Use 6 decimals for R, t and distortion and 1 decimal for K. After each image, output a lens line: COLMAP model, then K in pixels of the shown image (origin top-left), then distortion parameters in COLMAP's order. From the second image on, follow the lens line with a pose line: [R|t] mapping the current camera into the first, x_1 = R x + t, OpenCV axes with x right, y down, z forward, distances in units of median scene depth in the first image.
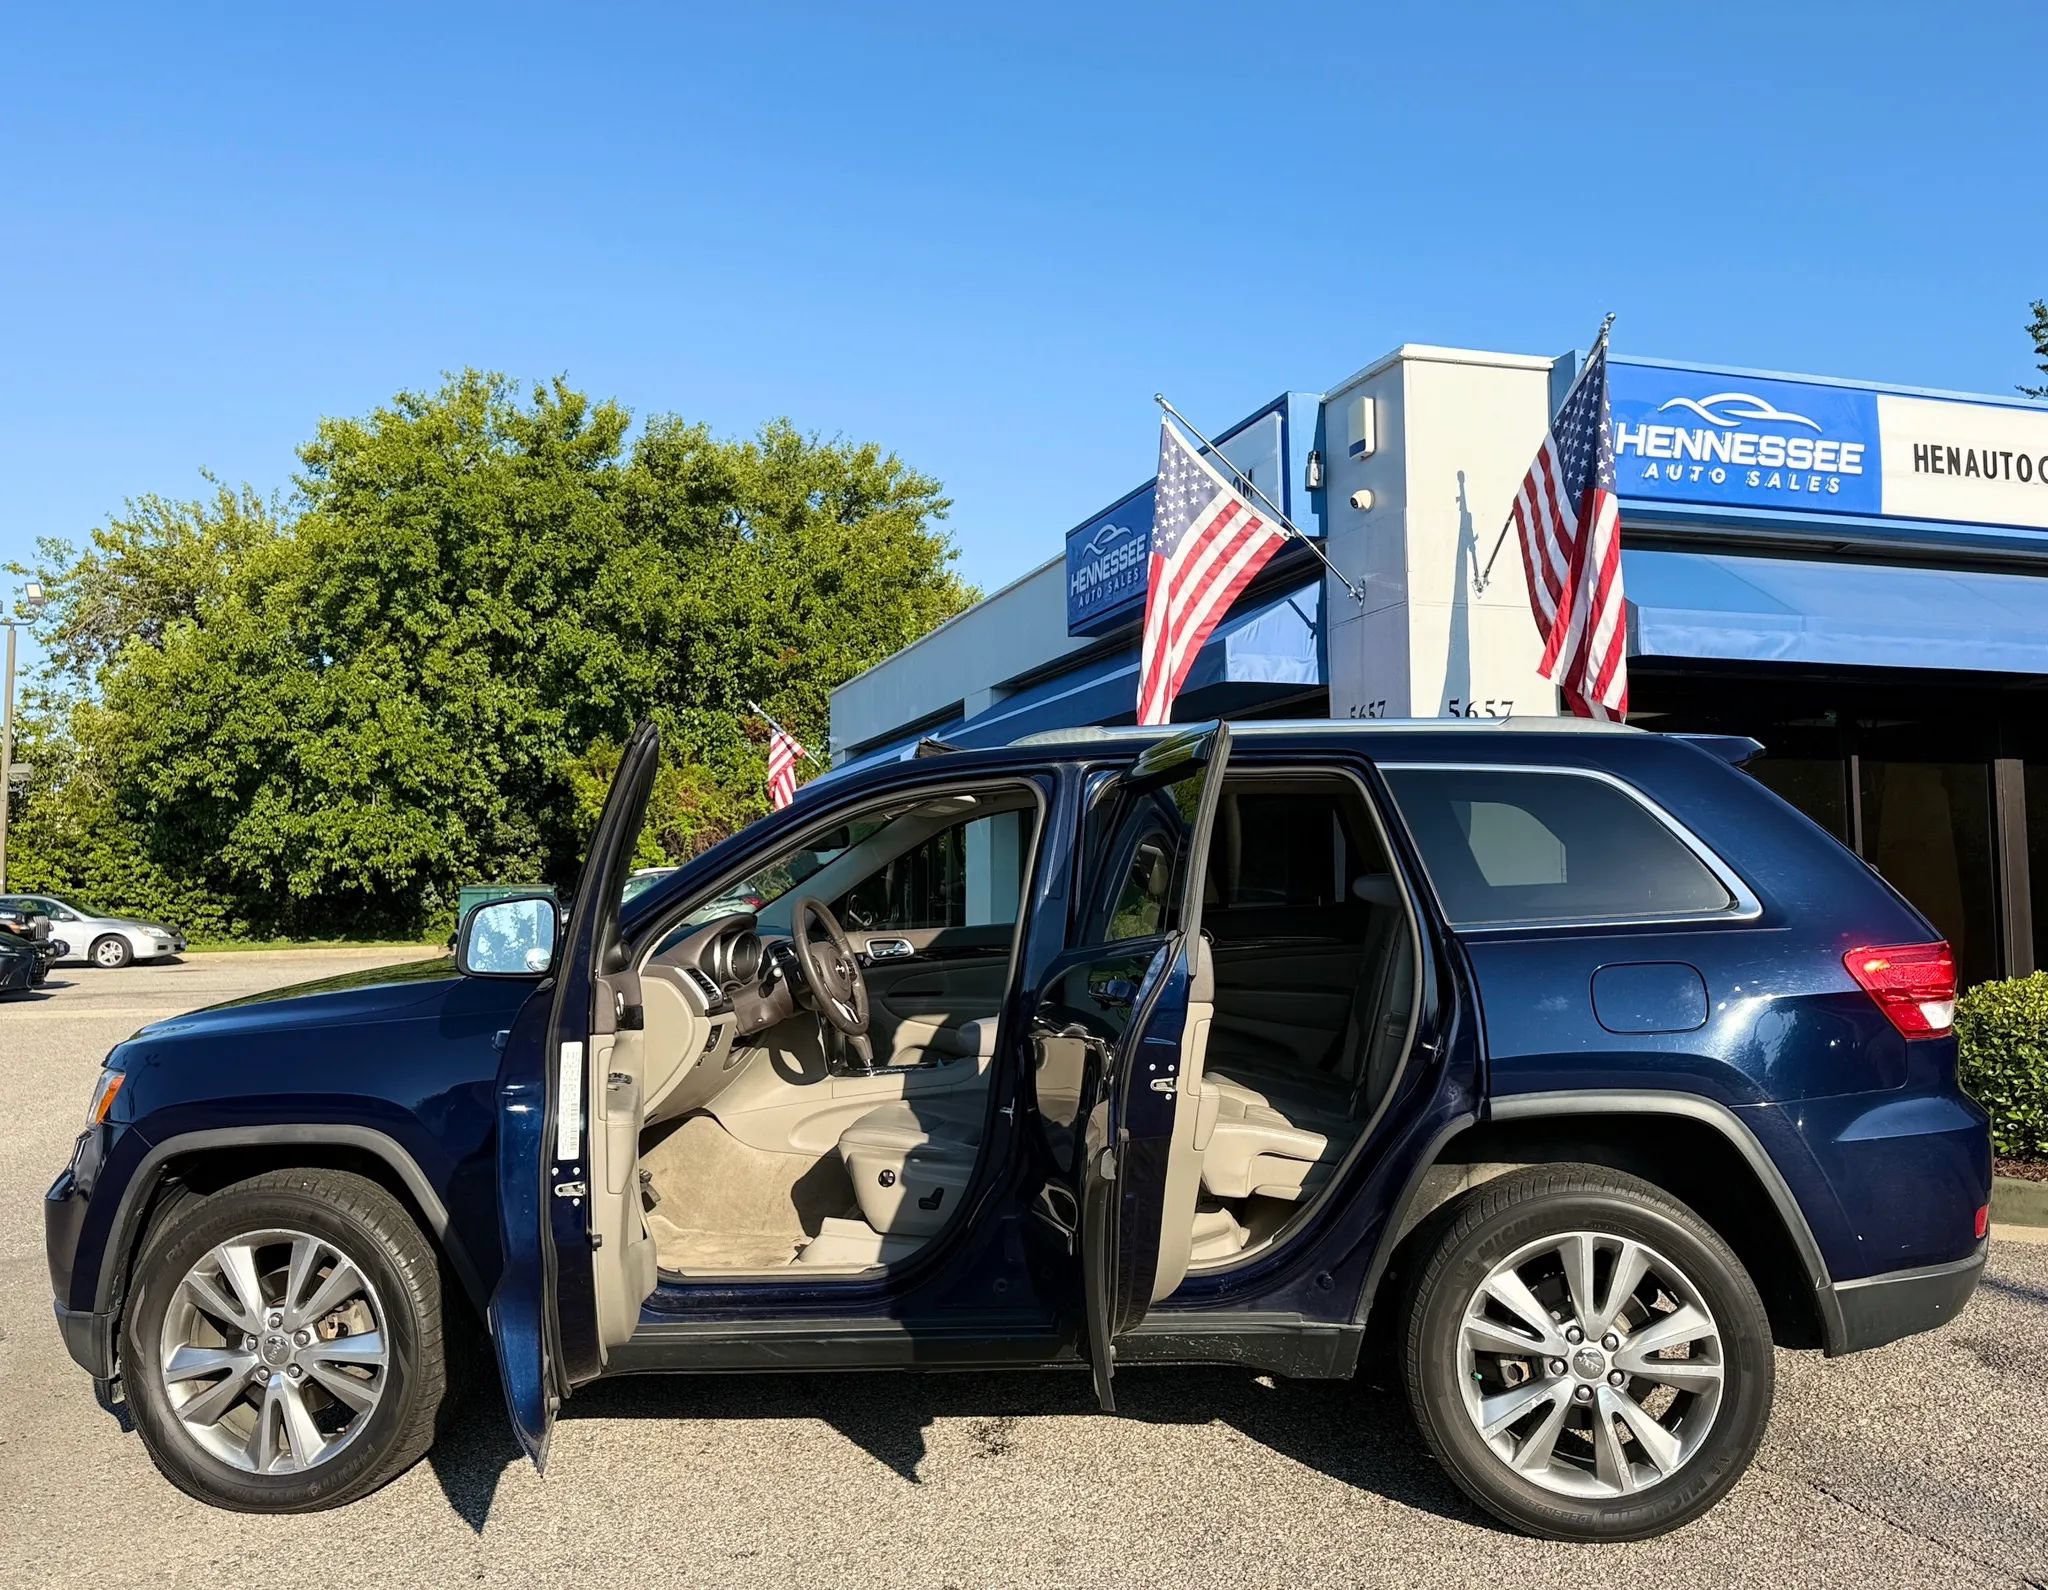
lens RADIAL K [[1597.8, 0, 1057.6], [0, 1597.8, 790.7], [0, 0, 1]] dist [0.006946, -0.015286]
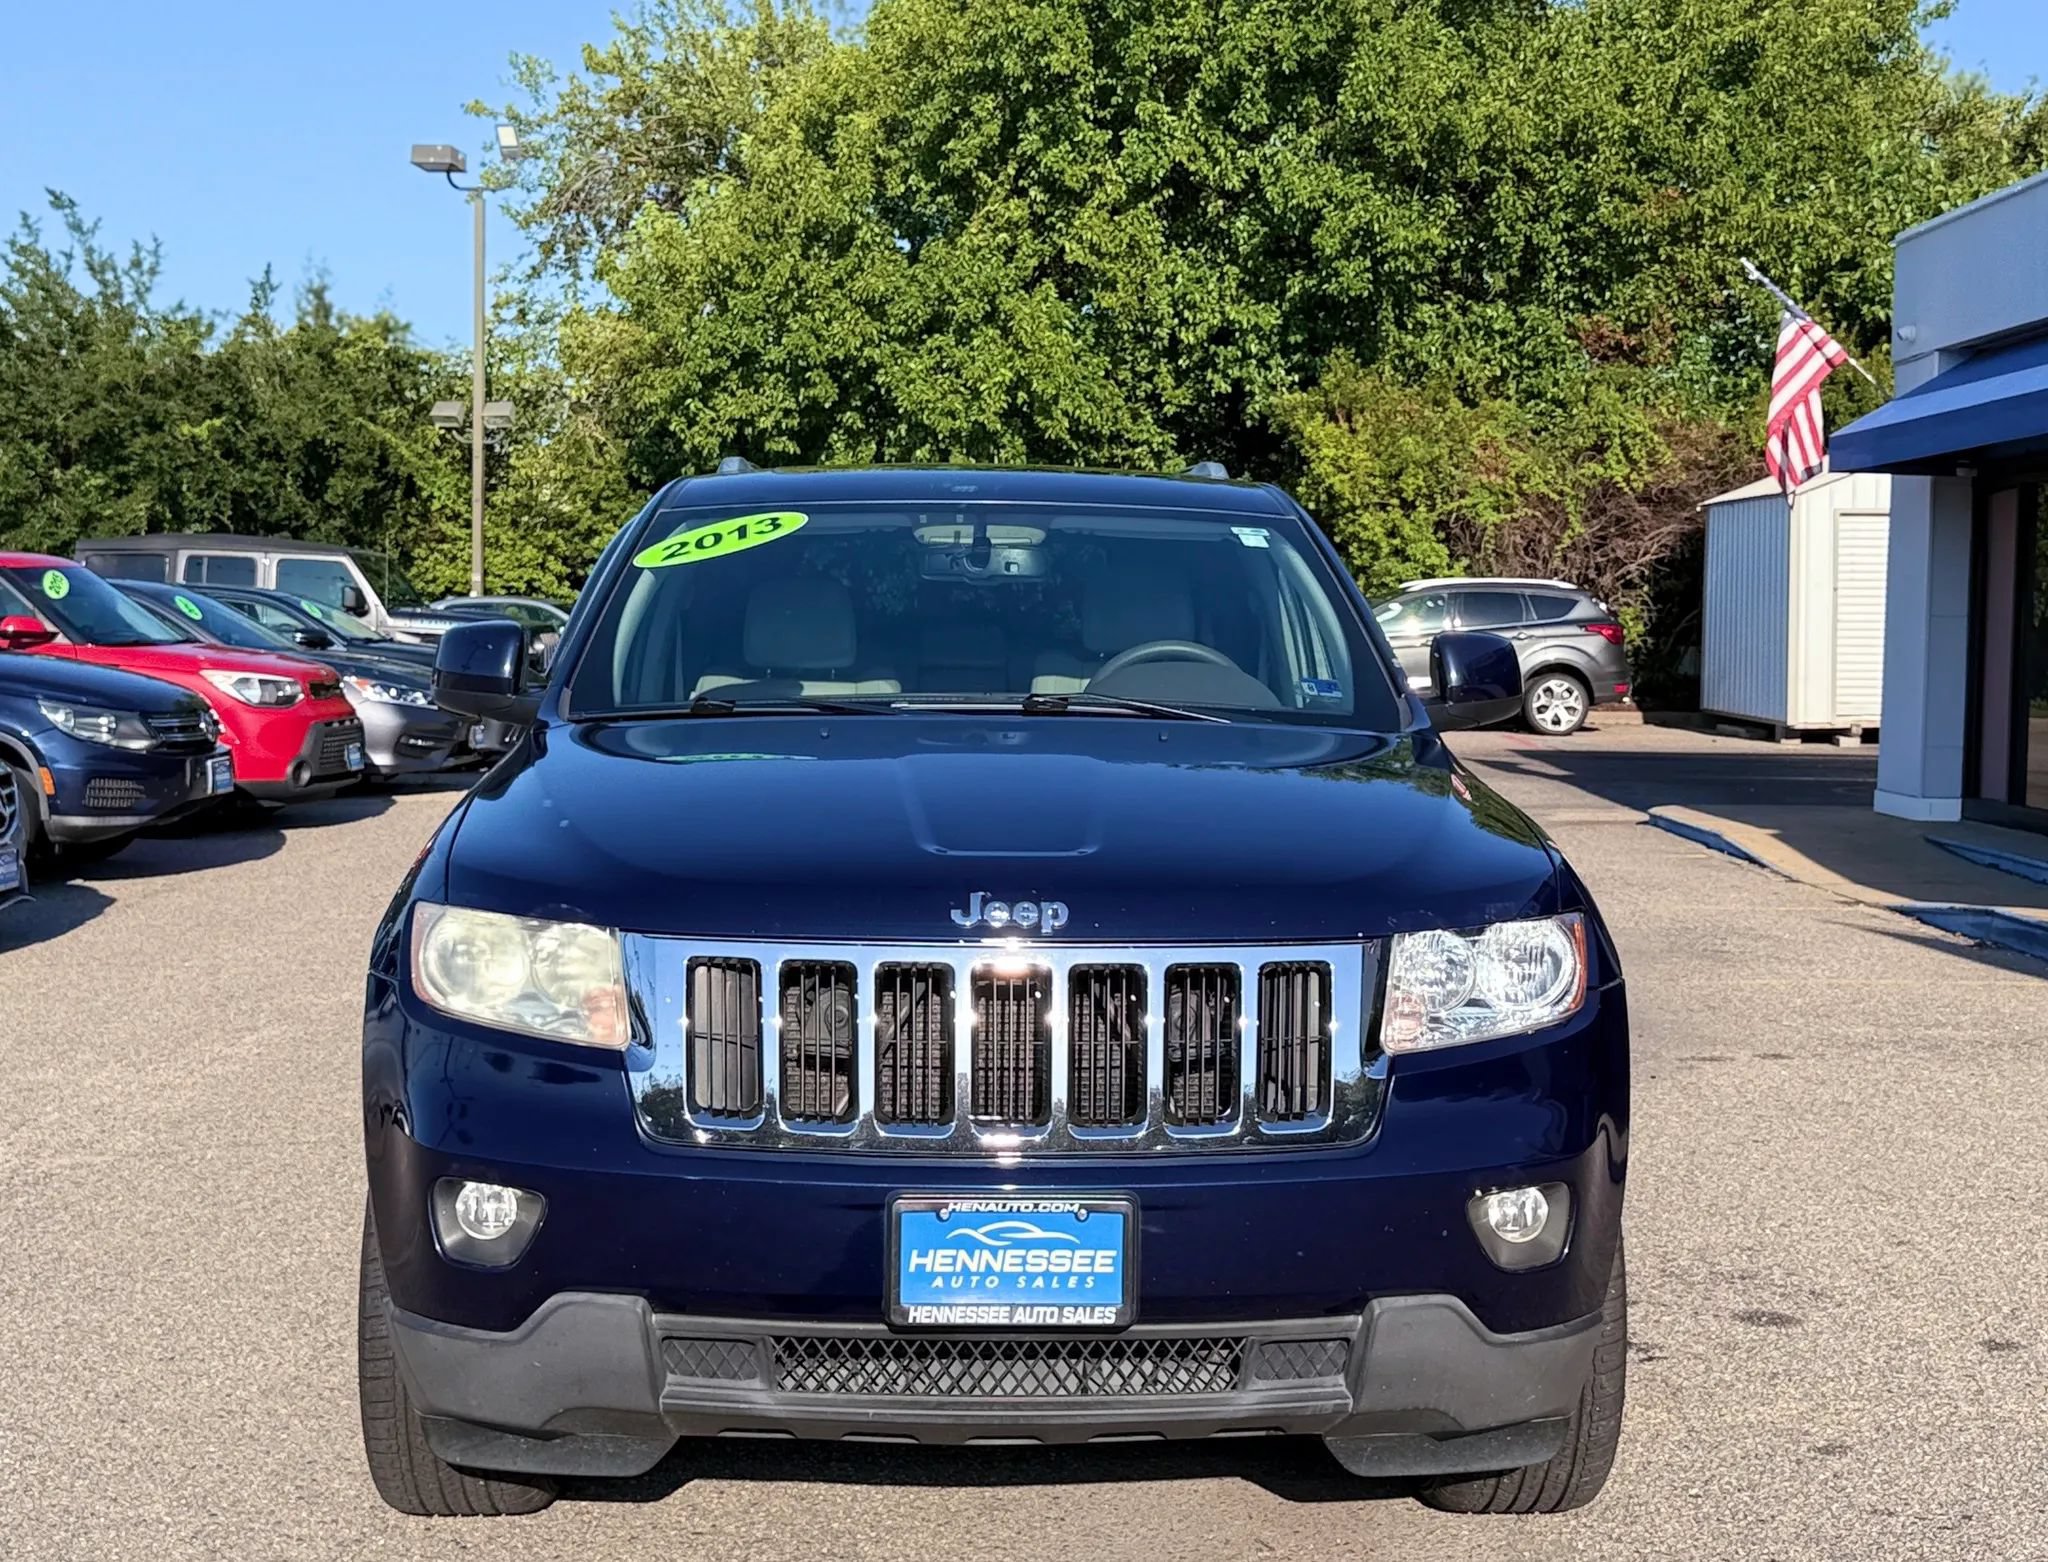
lens RADIAL K [[2645.1, 0, 1076.6], [0, 2645.1, 765.5], [0, 0, 1]] dist [0.080629, 0.000000]
pose [[0.936315, 0.044448, -0.348336, -0.292581], [-0.003006, 0.992935, 0.118620, 0.018466], [0.351148, -0.110018, 0.929834, 0.360062]]
